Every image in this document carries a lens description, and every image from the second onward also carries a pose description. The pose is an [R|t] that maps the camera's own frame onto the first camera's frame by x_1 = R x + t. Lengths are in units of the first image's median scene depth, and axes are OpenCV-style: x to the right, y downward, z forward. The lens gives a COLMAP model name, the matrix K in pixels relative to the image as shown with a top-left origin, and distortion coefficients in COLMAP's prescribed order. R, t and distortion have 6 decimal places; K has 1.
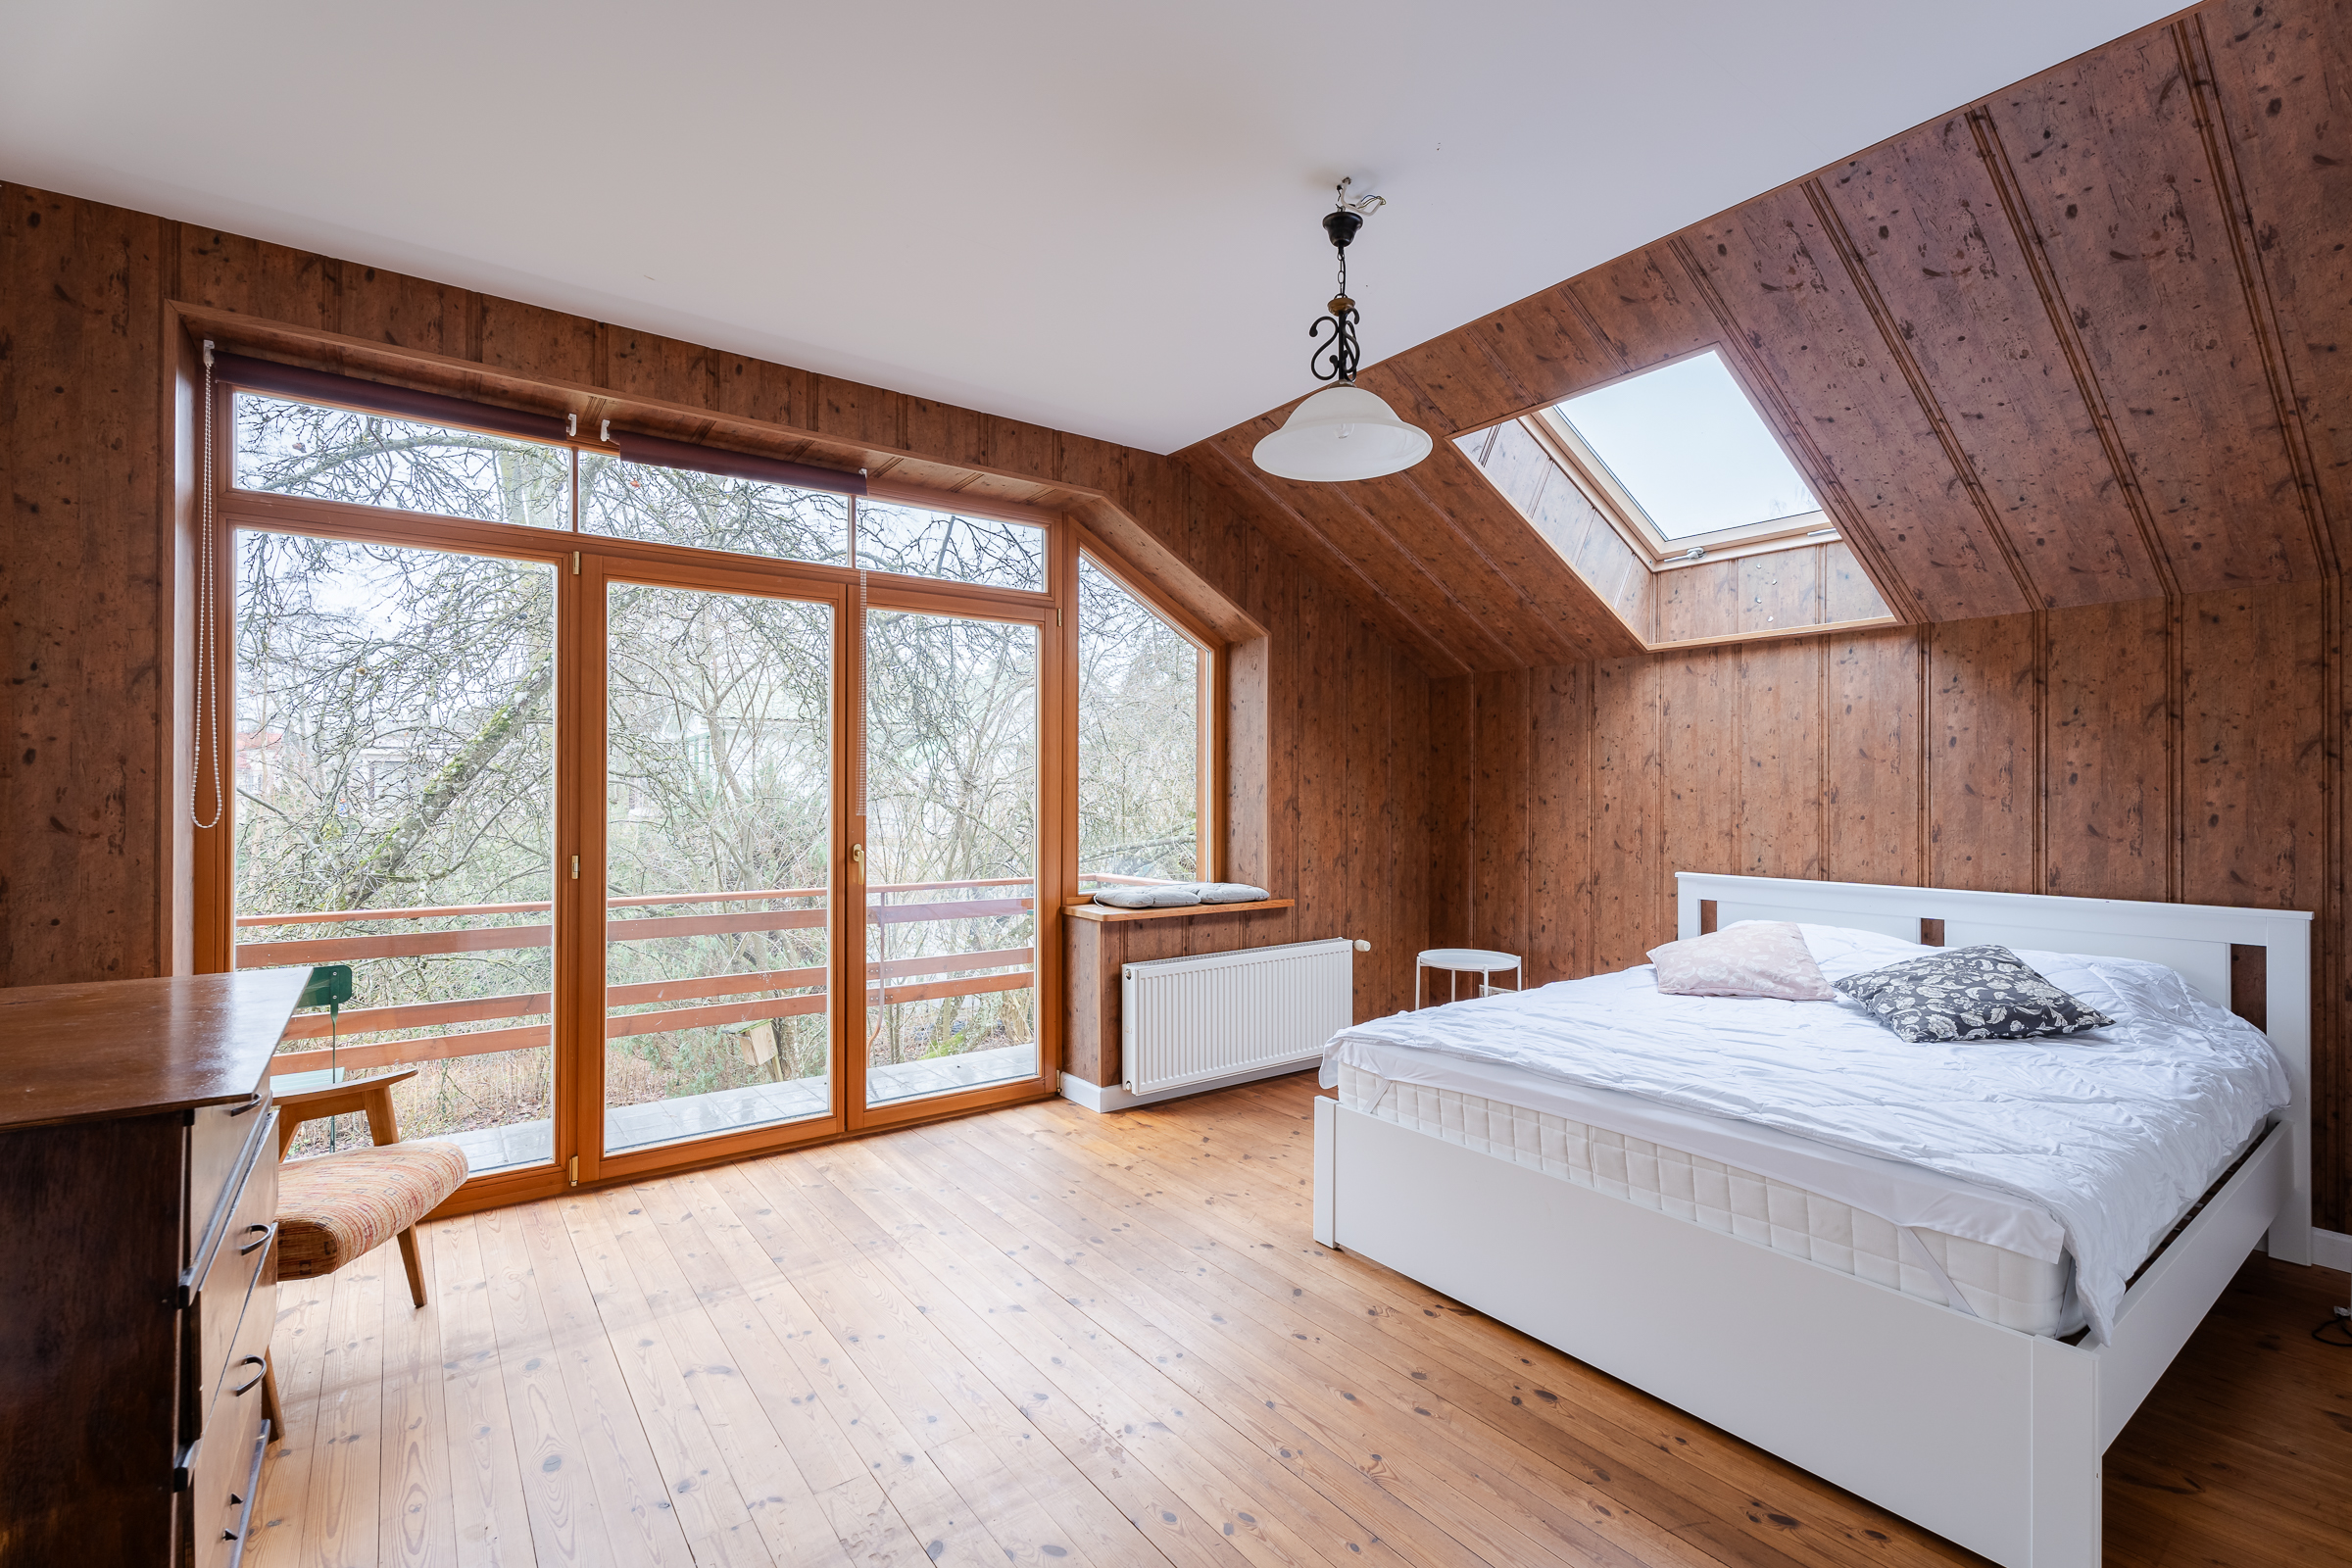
lens RADIAL K [[1059.0, 0, 1175.9], [0, 1059.0, 787.6], [0, 0, 1]] dist [0.003042, -0.001075]
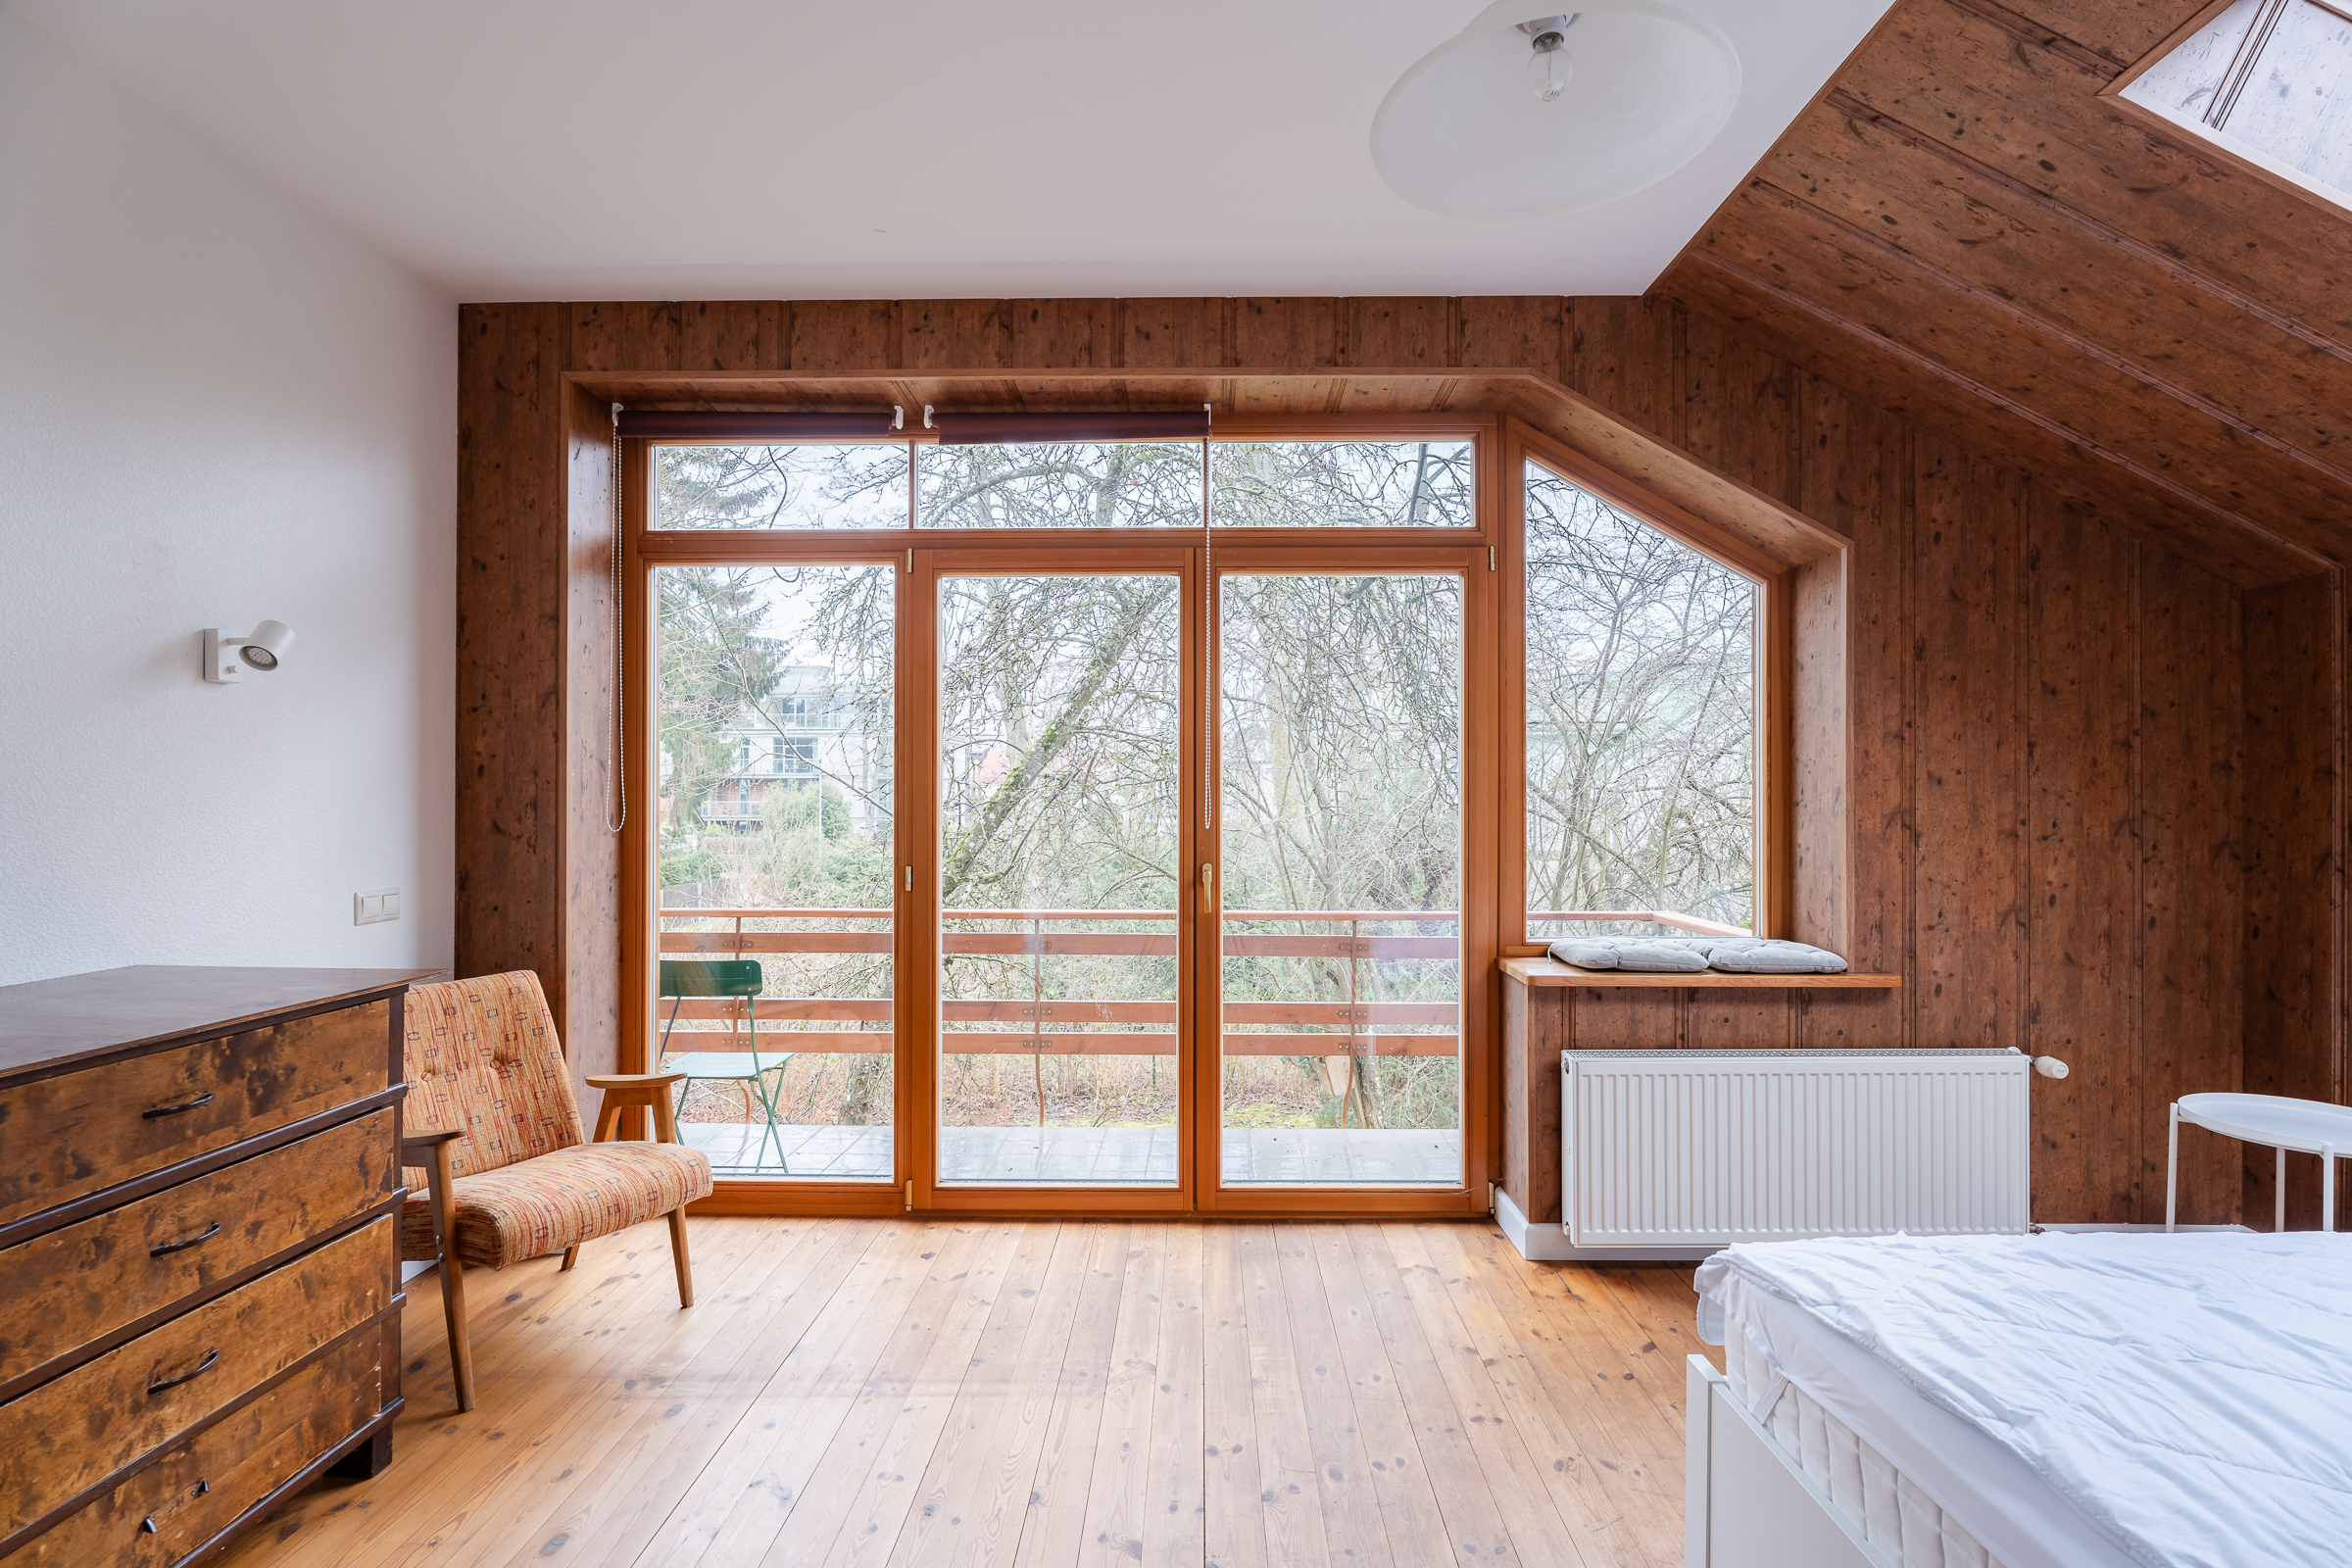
lens RADIAL K [[1129.1, 0, 1178.7], [0, 1129.1, 794.5], [0, 0, 1]] dist [-0.009790, 0.000427]
pose [[0.794348, -0.004137, -0.607449, 0.212662], [0.003415, 0.999991, -0.002346, 0.002182], [0.607454, -0.000211, 0.794355, 0.291618]]
